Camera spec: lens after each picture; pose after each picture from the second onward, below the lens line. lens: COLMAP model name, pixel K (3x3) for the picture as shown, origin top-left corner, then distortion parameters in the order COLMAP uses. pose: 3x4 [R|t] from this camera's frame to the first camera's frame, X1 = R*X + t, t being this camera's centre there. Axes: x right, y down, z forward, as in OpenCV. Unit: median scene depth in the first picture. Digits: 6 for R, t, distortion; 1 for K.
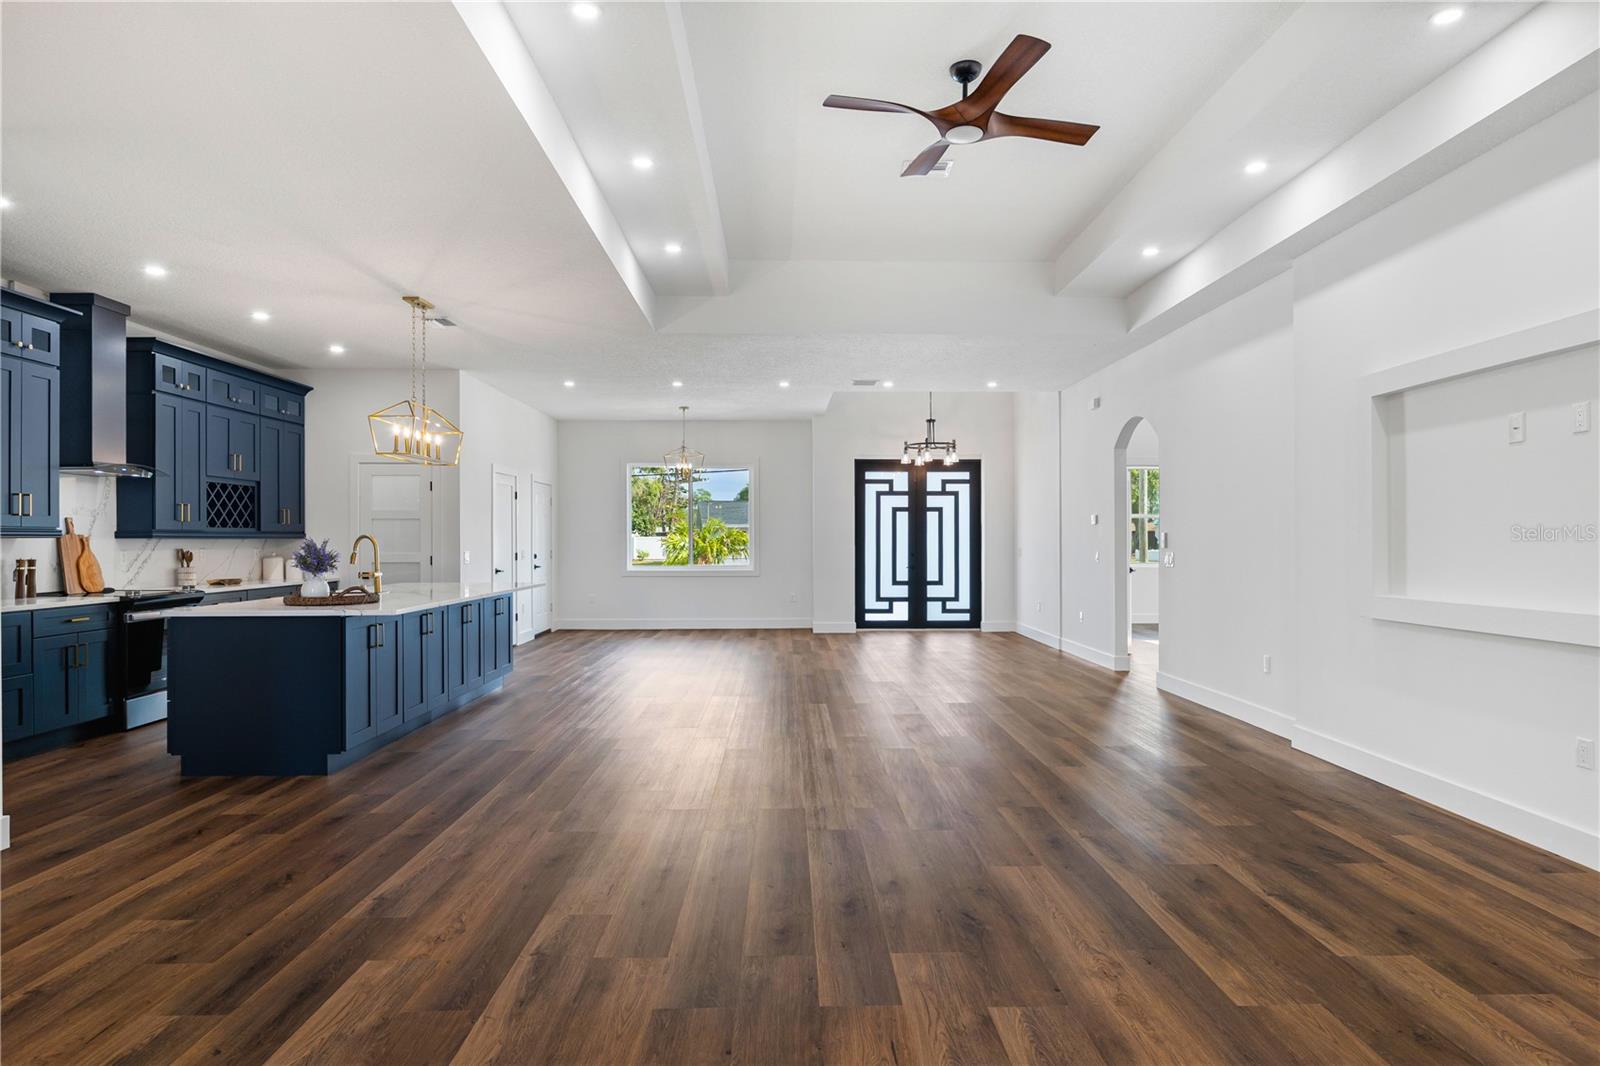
lens RADIAL K [[933.3, 0, 800.0], [0, 933.3, 533.0], [0, 0, 1]] dist [0.002600, -0.000229]
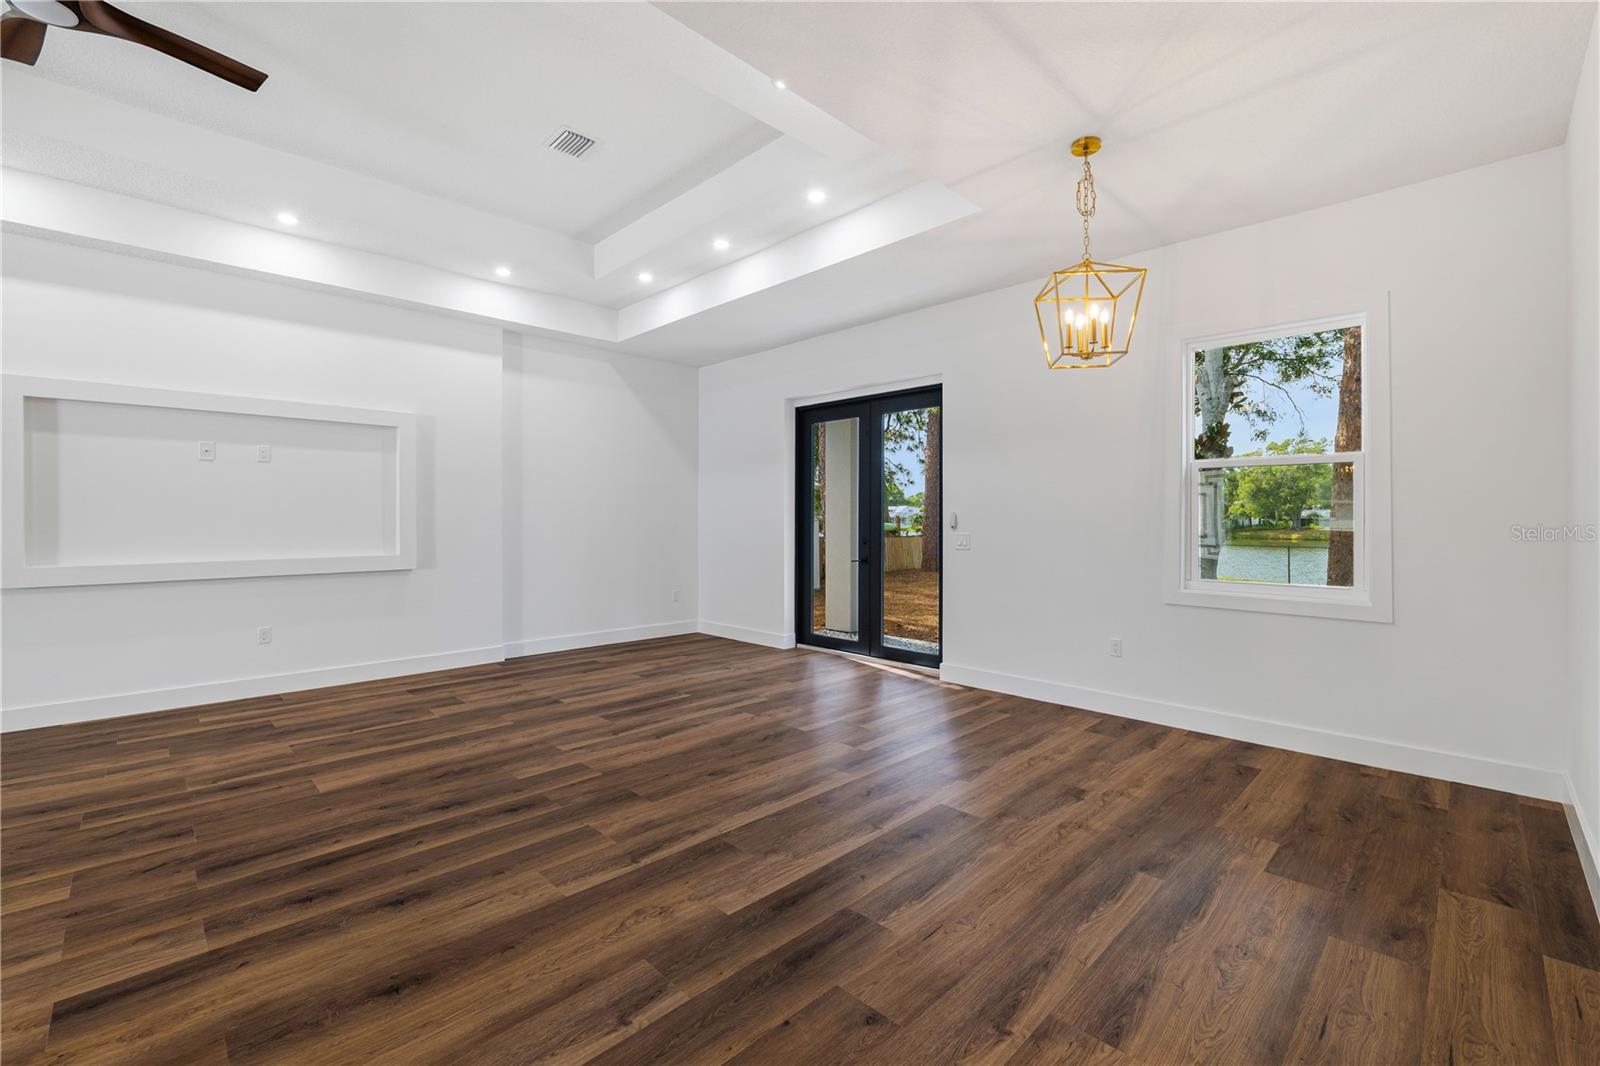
lens RADIAL K [[693.7, 0, 797.5], [0, 693.7, 520.9], [0, 0, 1]] dist [-0.002143, -0.000062]
pose [[-0.704054, 0.001798, 0.710144, -0.343547], [-0.003584, 0.999975, -0.006085, 0.005602], [-0.710138, -0.006830, -0.704030, 0.479059]]
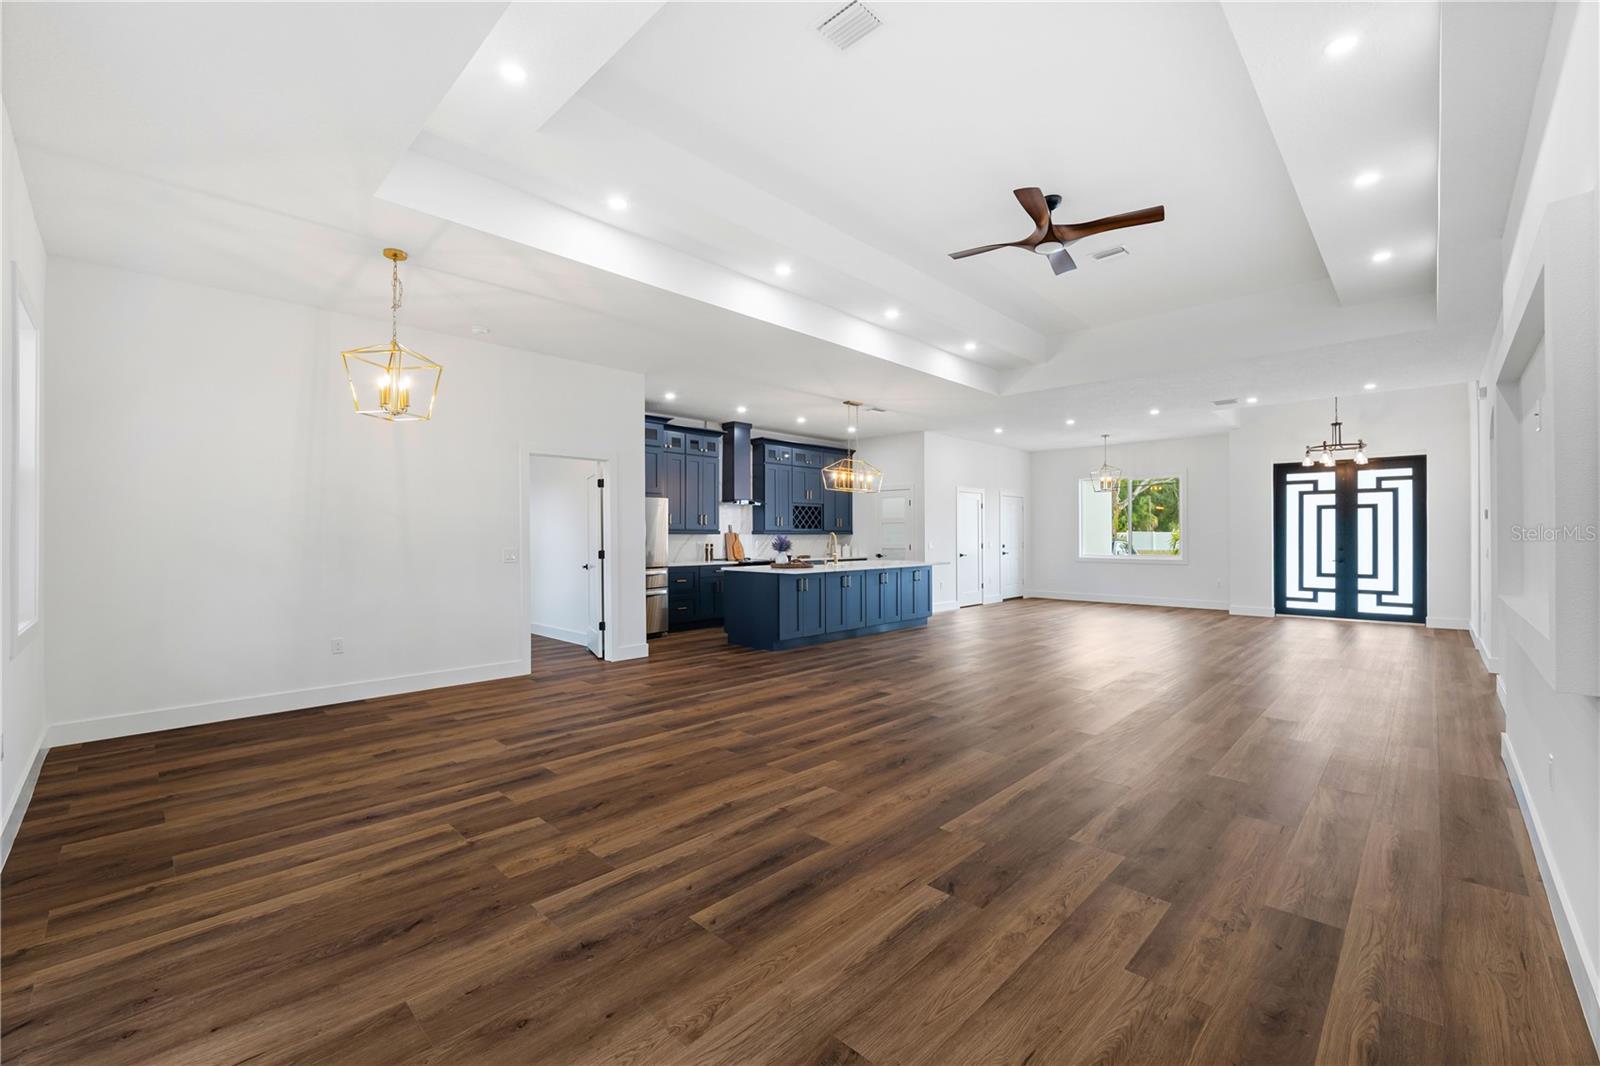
lens RADIAL K [[664.5, 0, 761.9], [0, 664.5, 531.5], [0, 0, 1]] dist [-0.010188, -0.000075]
pose [[0.678031, -0.003112, -0.735027, 0.309612], [0.005498, 0.999985, 0.000837, -0.001554], [0.735013, -0.004609, 0.678037, 0.001855]]
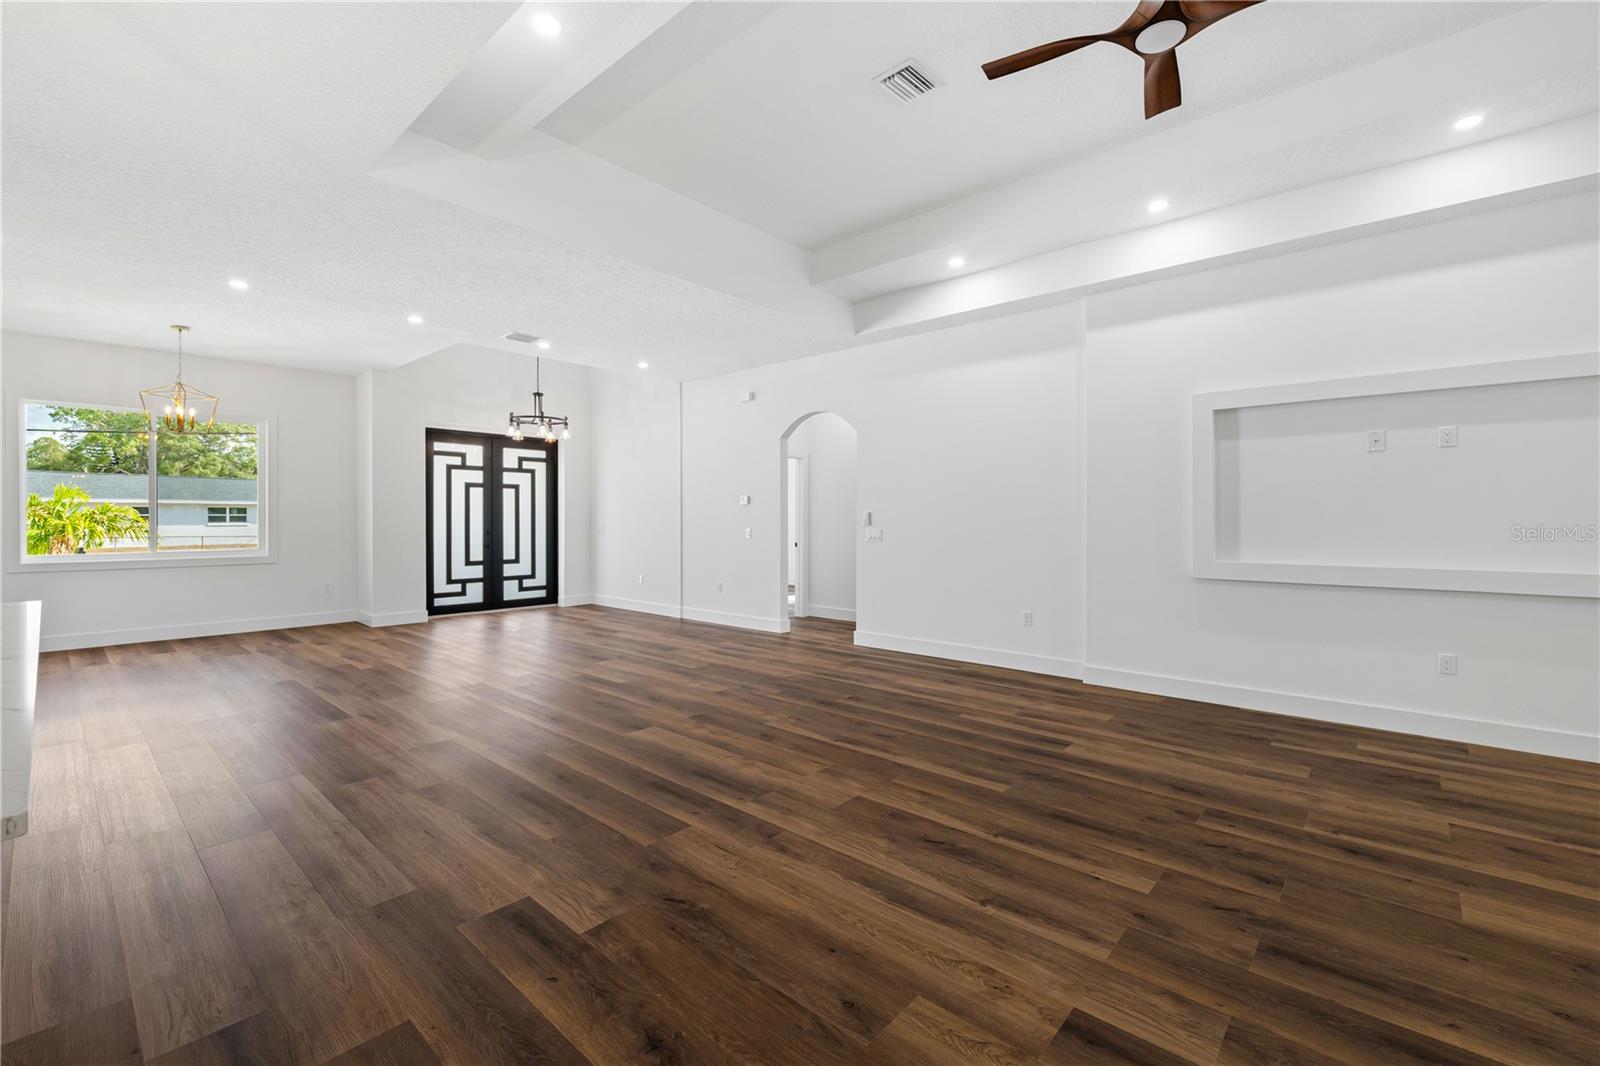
lens RADIAL K [[666.8, 0, 797.0], [0, 666.8, 519.7], [0, 0, 1]] dist [-0.010271, -0.000010]
pose [[0.664486, 0.000910, 0.747301, -0.244351], [-0.008215, 0.999948, 0.006087, 0.004004], [-0.747256, -0.010184, 0.664458, 0.424349]]
